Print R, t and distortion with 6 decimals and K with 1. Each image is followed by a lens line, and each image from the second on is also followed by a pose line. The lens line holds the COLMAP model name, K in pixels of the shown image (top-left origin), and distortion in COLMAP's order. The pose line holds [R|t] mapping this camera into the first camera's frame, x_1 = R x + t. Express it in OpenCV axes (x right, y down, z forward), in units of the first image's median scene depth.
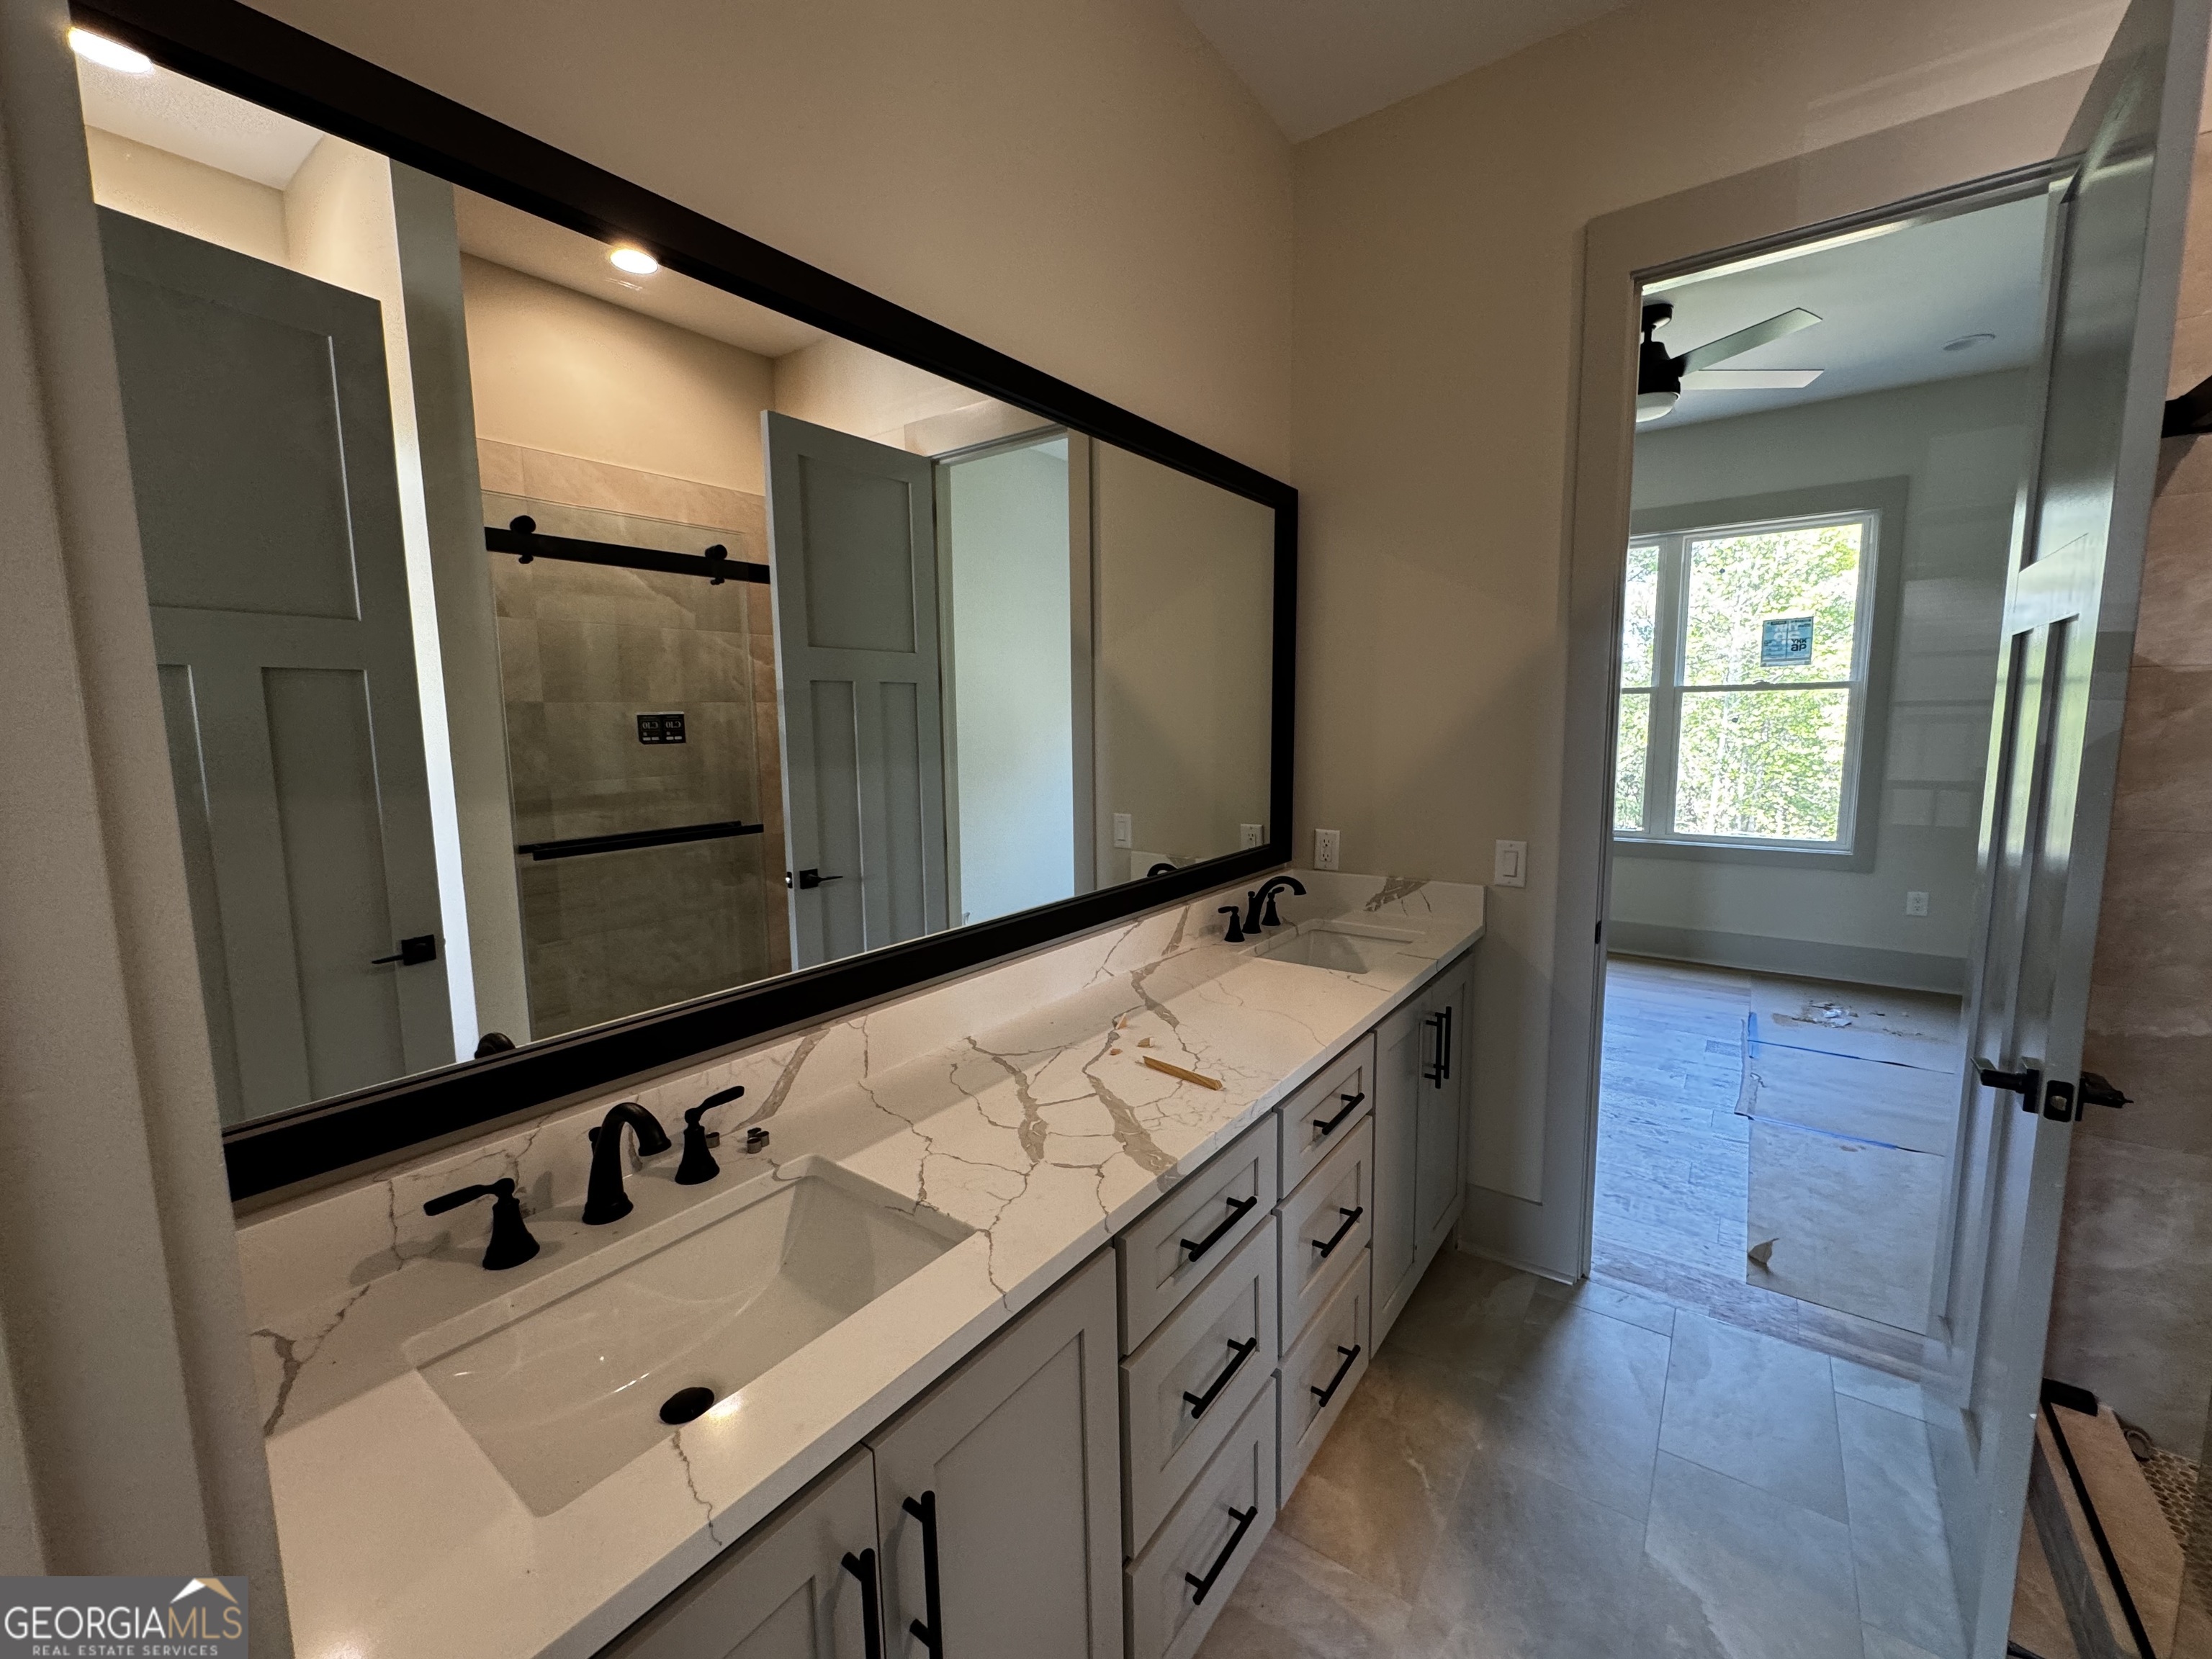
lens RADIAL K [[887.1, 0, 1118.2], [0, 887.1, 832.5], [0, 0, 1]] dist [-0.000573, -0.000096]
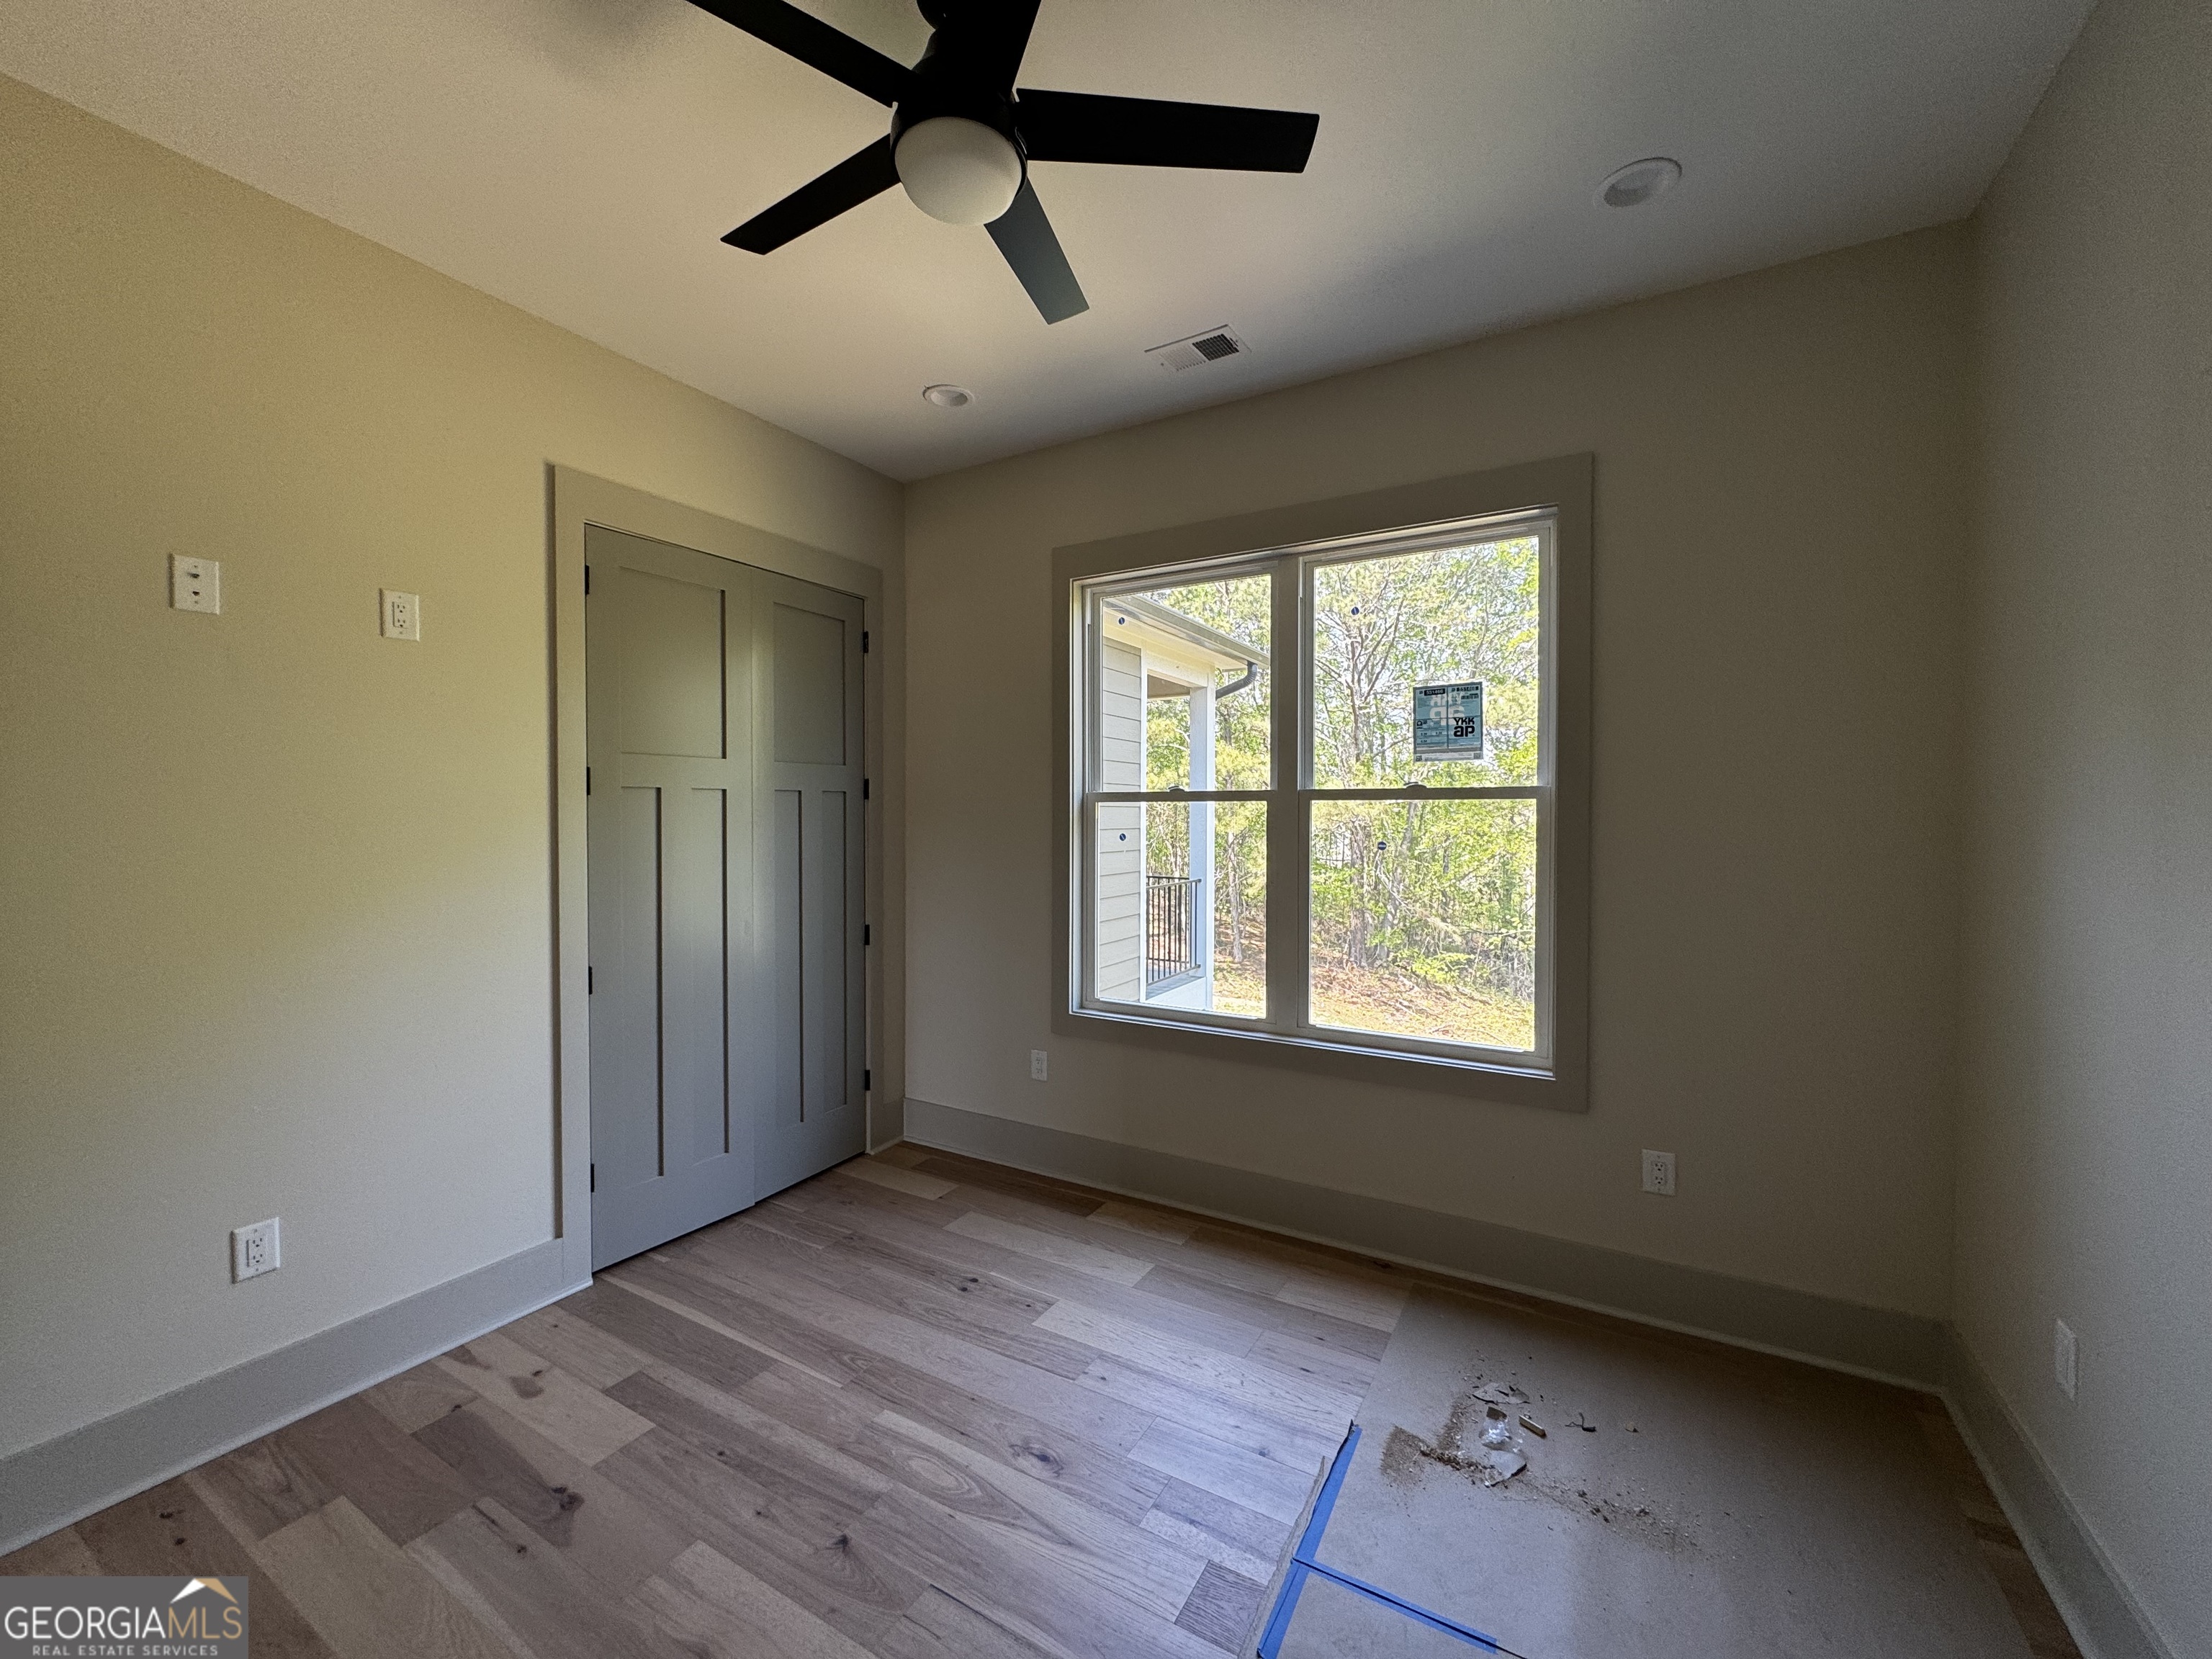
lens RADIAL K [[887.1, 0, 1112.3], [0, 887.1, 826.9], [0, 0, 1]] dist [-0.000573, -0.000096]
pose [[0.995046, 0.009021, 0.099004, 0.466370], [0.001447, 0.994455, -0.105156, -0.078087], [-0.099404, 0.104778, 0.989515, 0.422397]]
